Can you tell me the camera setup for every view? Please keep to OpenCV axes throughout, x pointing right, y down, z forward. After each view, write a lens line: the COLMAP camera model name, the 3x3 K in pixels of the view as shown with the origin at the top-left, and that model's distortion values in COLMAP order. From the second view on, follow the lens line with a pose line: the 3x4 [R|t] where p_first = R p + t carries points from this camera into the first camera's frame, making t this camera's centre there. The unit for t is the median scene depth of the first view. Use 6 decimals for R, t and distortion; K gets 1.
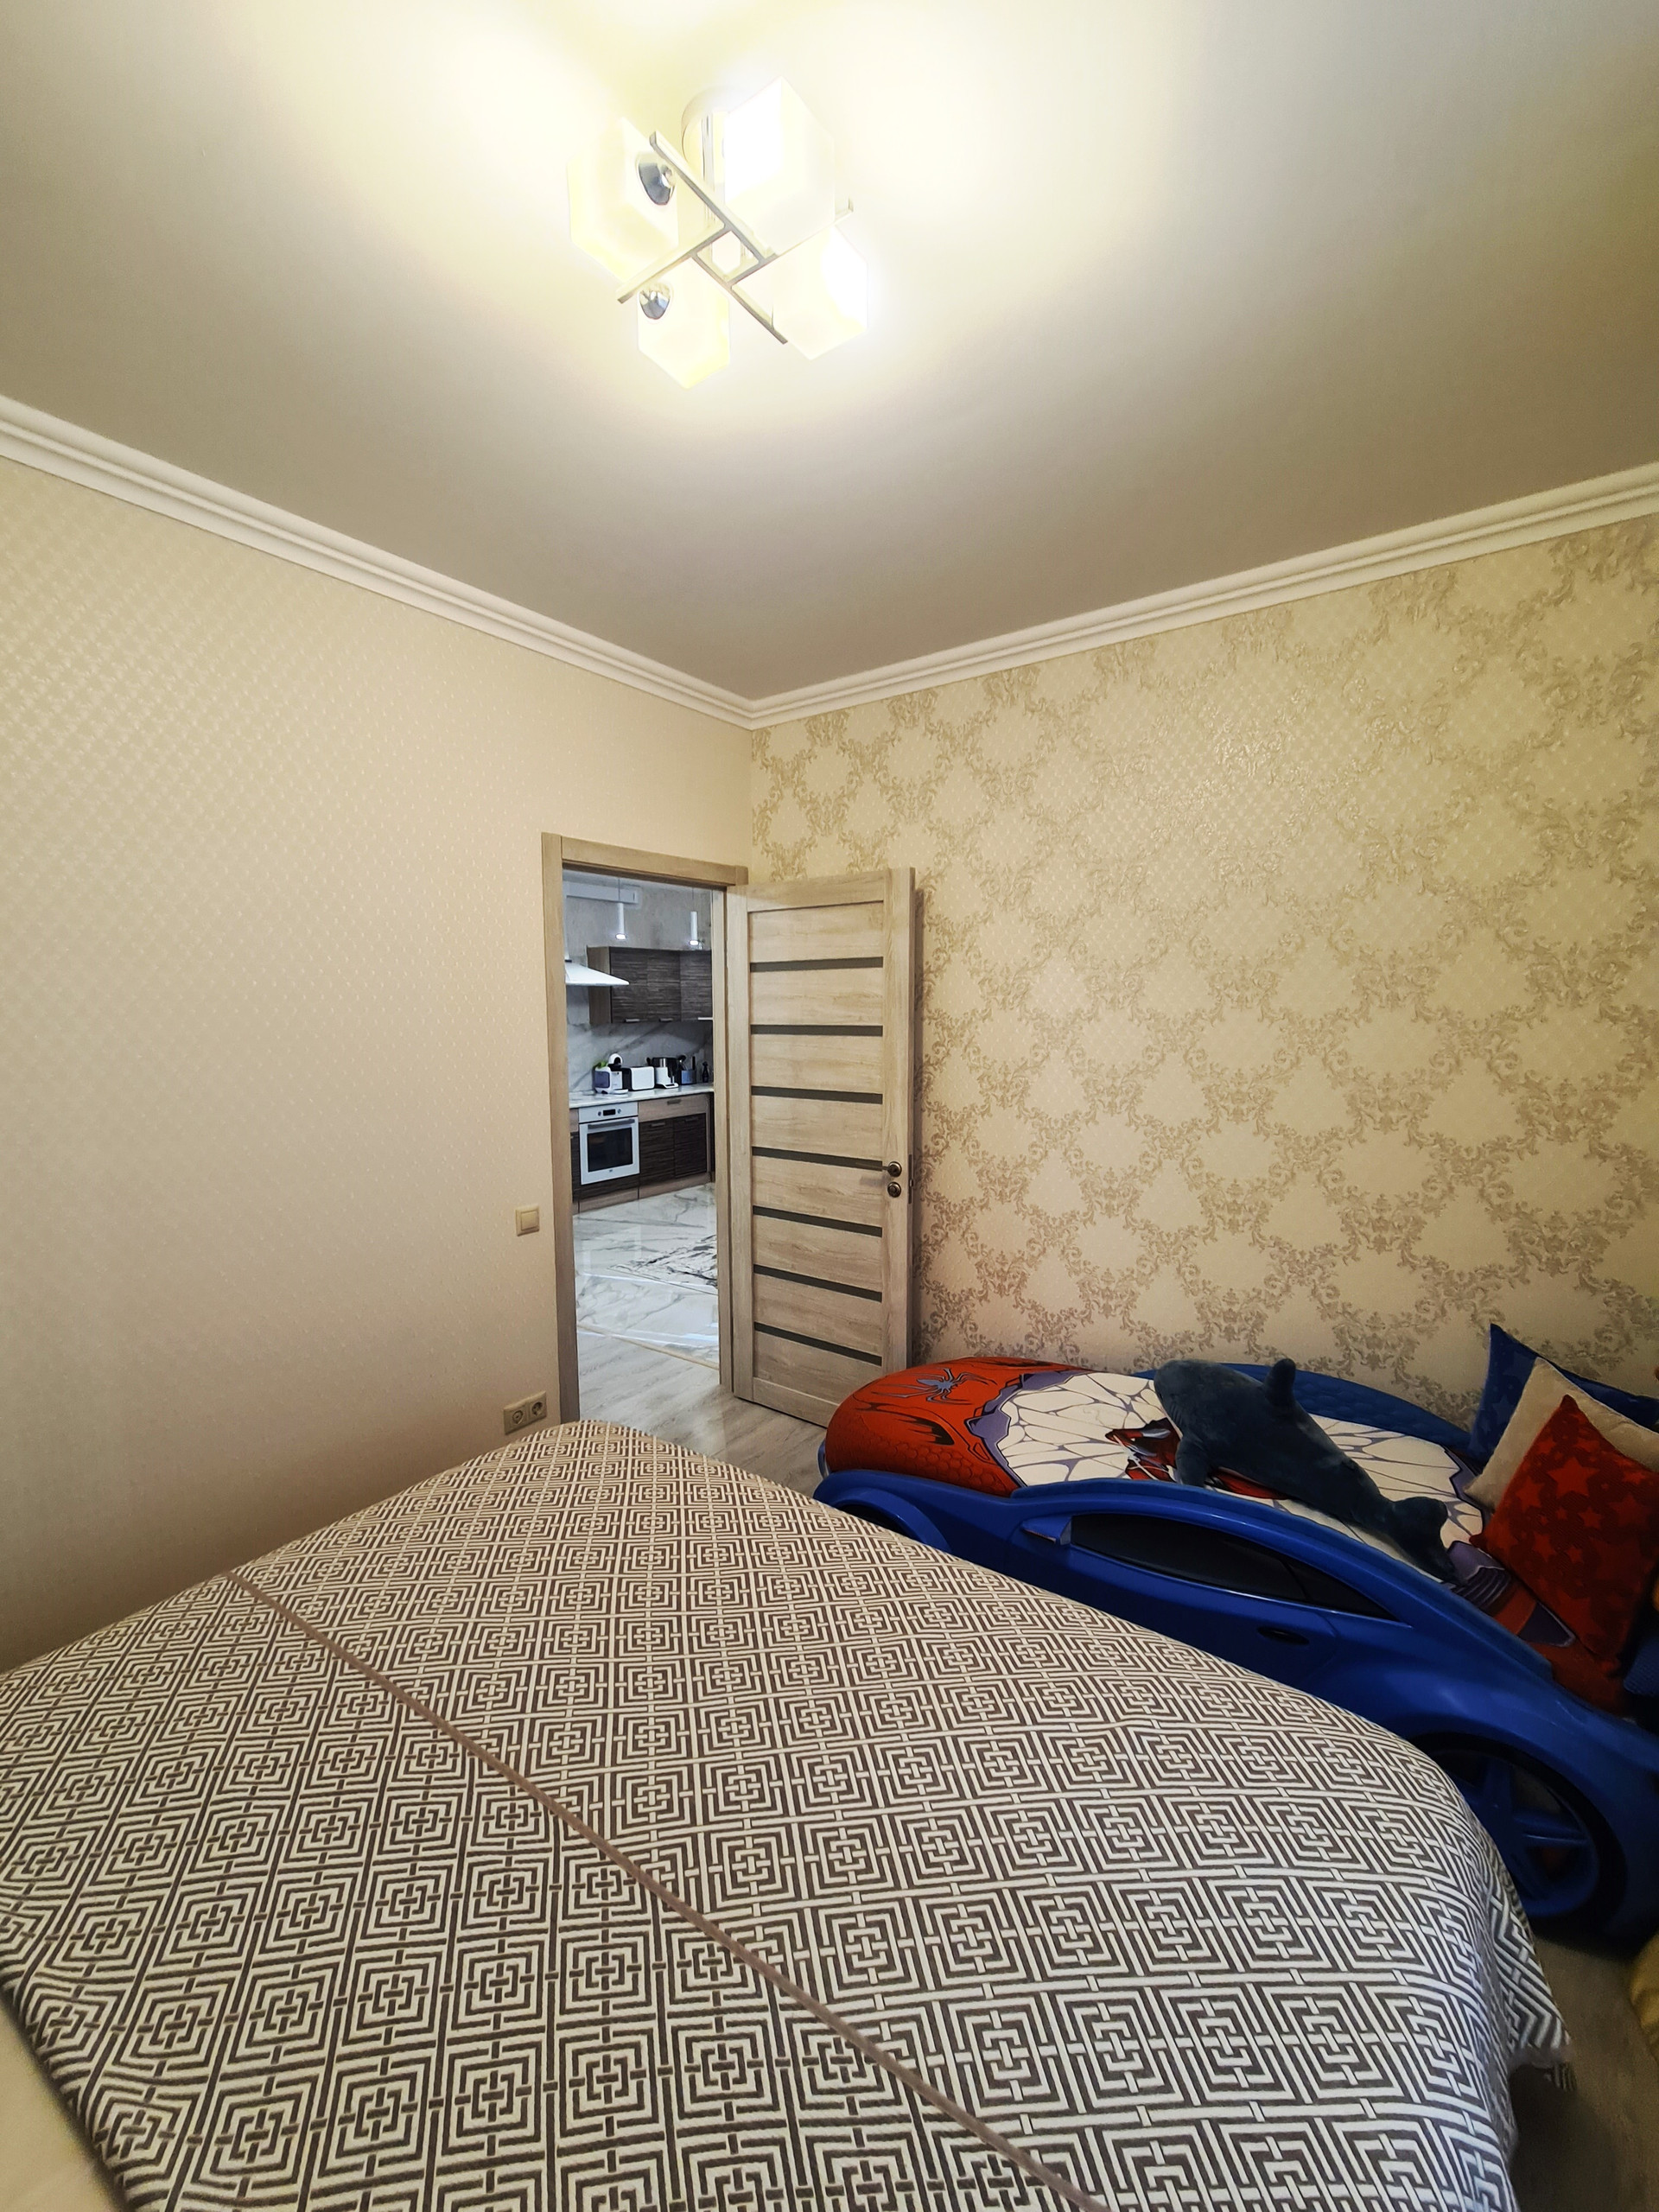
lens RADIAL K [[903.7, 0, 829.0], [0, 903.7, 1096.3], [0, 0, 1]] dist [-0.001294, 0.000104]
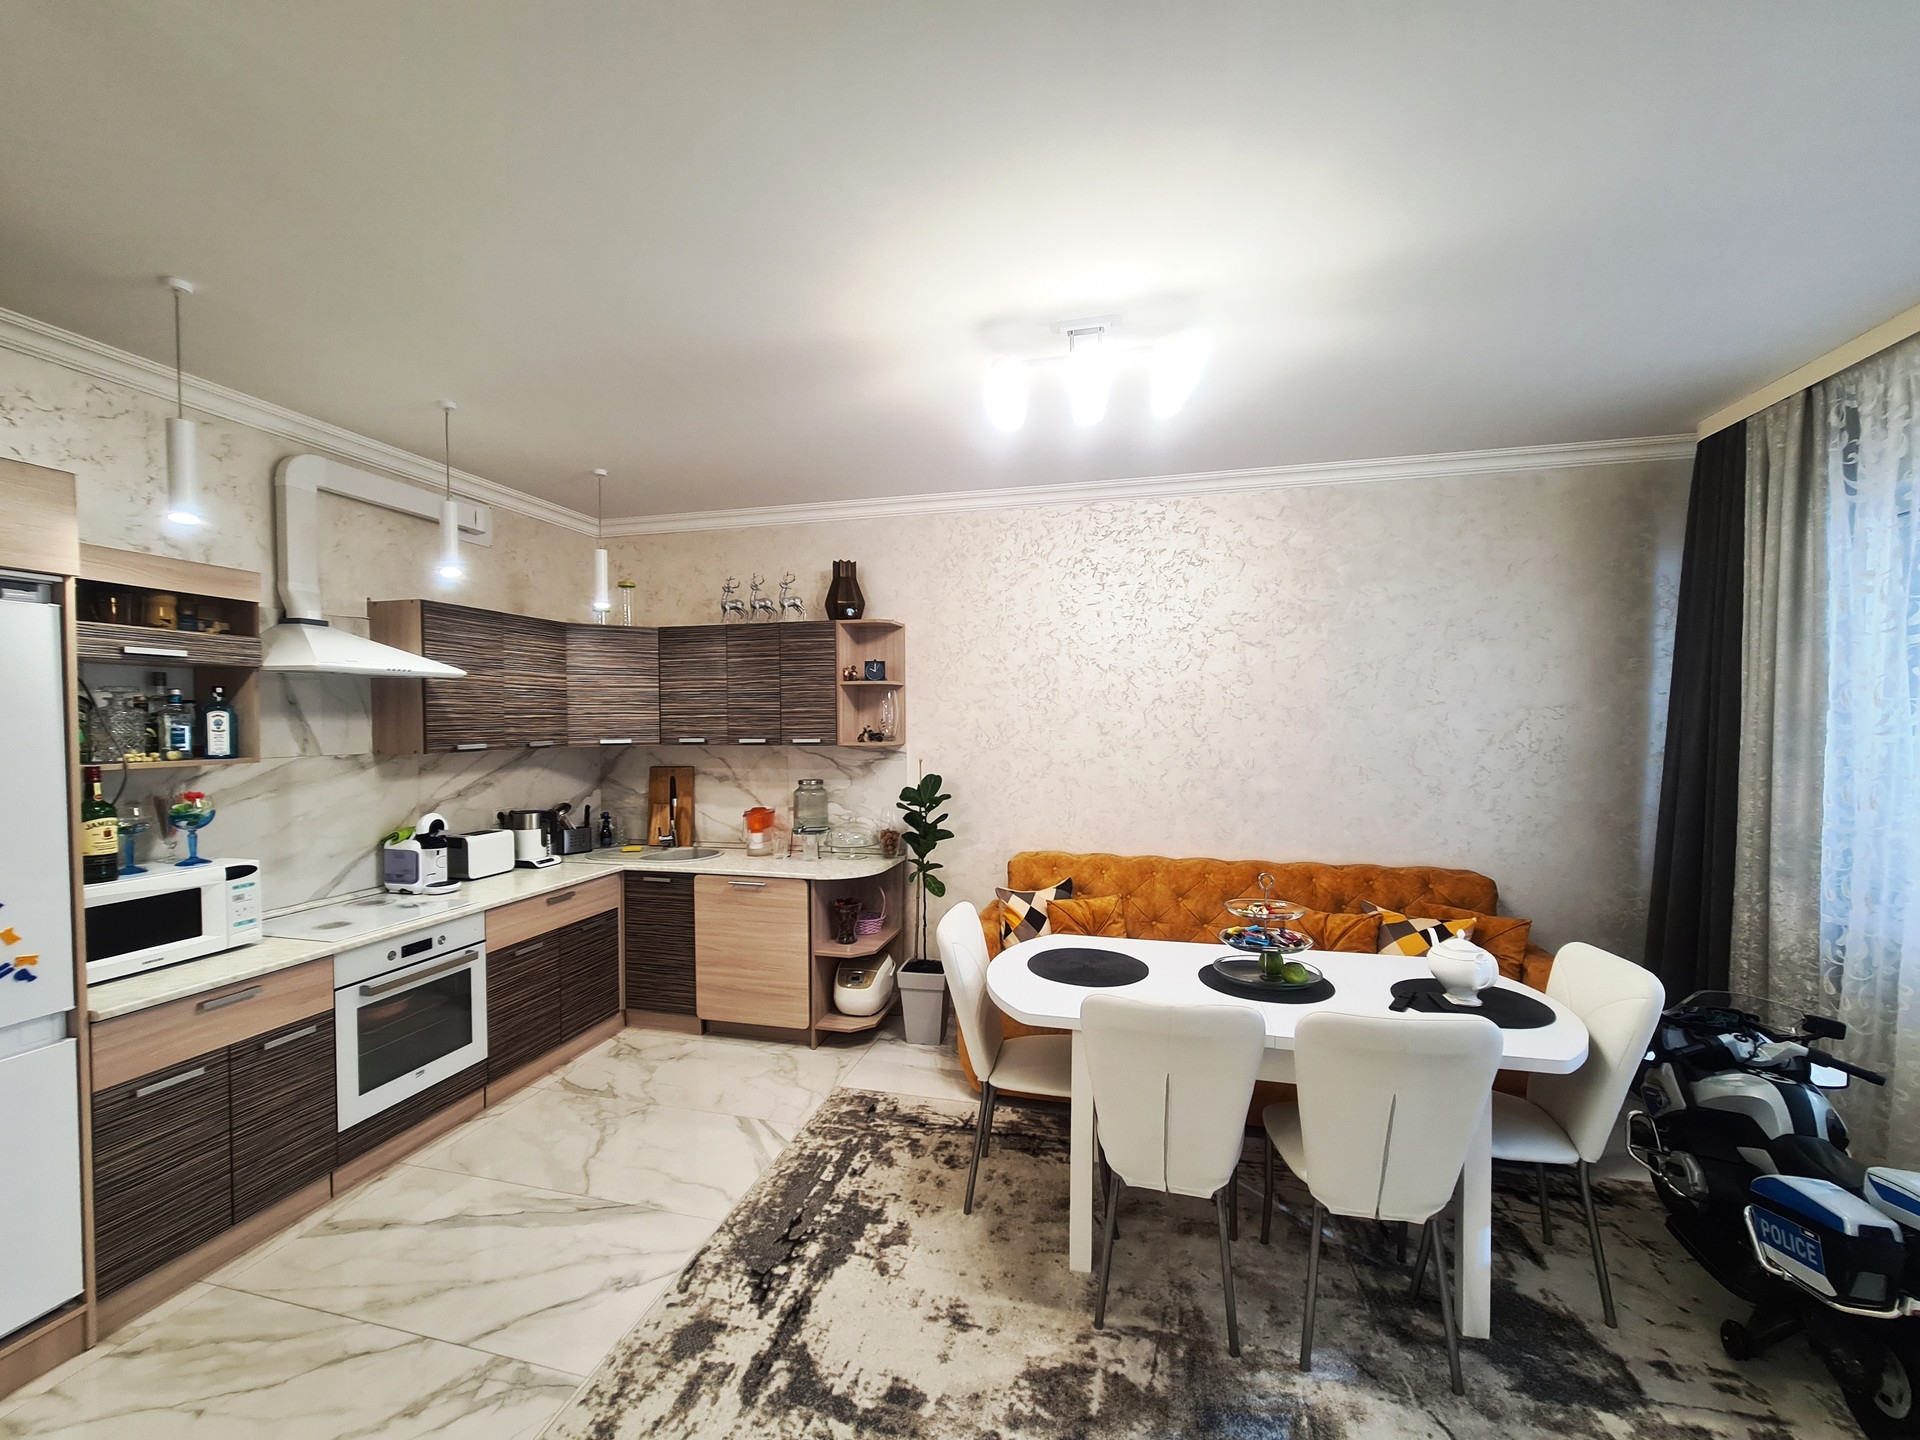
lens RADIAL K [[784.4, 0, 954.9], [0, 784.4, 740.8], [0, 0, 1]] dist [-0.001294, 0.000104]
pose [[0.934458, -0.005926, 0.356024, -0.118271], [0.031364, 0.997345, -0.065722, -0.048836], [-0.354689, 0.072580, 0.932163, 0.480570]]
